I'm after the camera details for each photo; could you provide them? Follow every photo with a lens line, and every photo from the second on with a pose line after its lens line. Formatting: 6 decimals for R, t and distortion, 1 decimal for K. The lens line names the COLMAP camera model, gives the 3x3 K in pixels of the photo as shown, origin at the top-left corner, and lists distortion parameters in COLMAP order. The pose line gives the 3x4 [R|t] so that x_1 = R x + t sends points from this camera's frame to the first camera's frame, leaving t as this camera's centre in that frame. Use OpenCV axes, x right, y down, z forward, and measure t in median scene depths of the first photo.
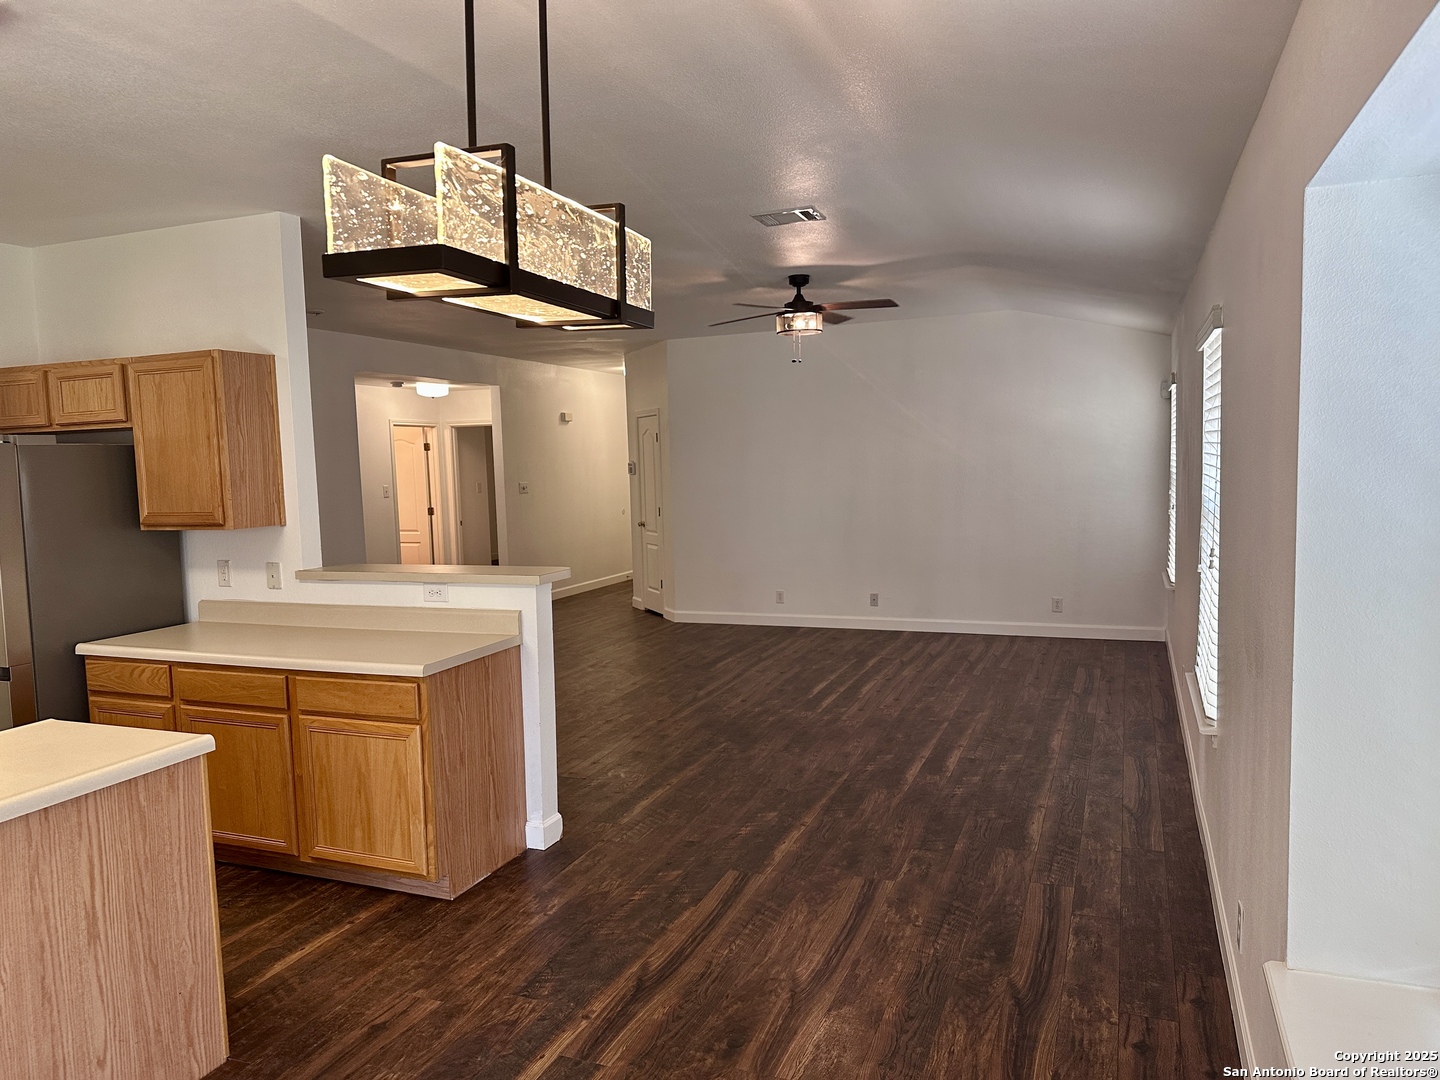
lens RADIAL K [[1008.3, 0, 726.1], [0, 1008.3, 534.6], [0, 0, 1]] dist [0.007879, -0.009773]
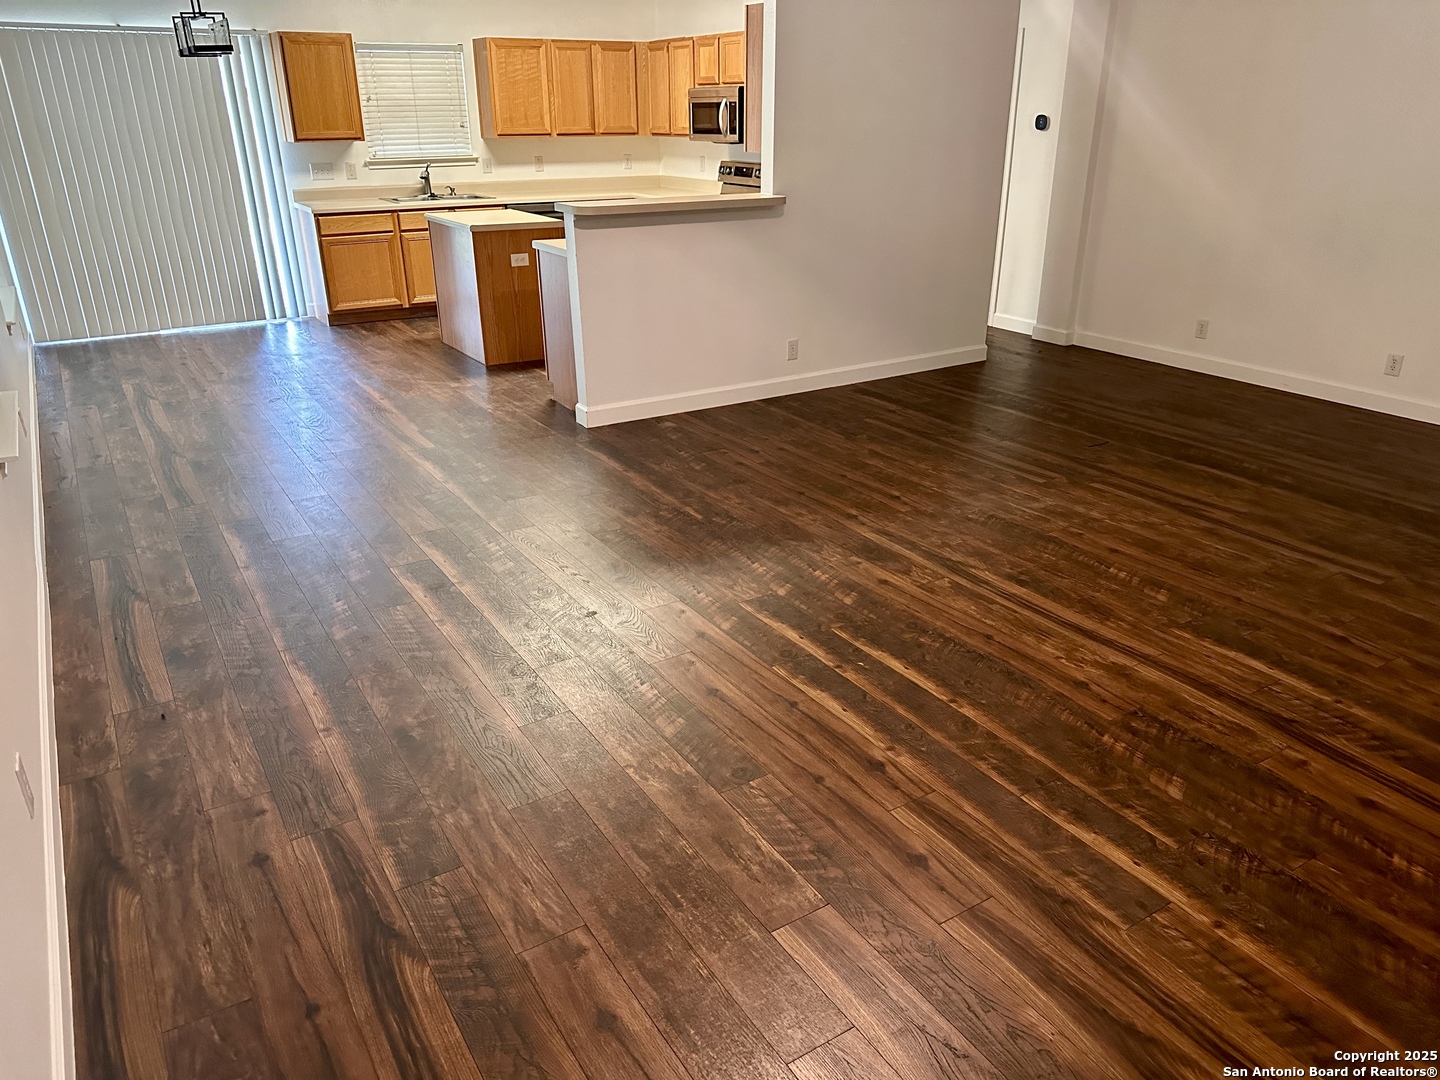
lens RADIAL K [[1008.3, 0, 731.2], [0, 1008.3, 543.0], [0, 0, 1]] dist [0.007879, -0.009773]
pose [[-0.578668, 0.346127, -0.738471, 0.624225], [-0.055794, 0.886551, 0.459254, -0.144626], [0.813653, 0.306957, -0.493707, 1.564935]]
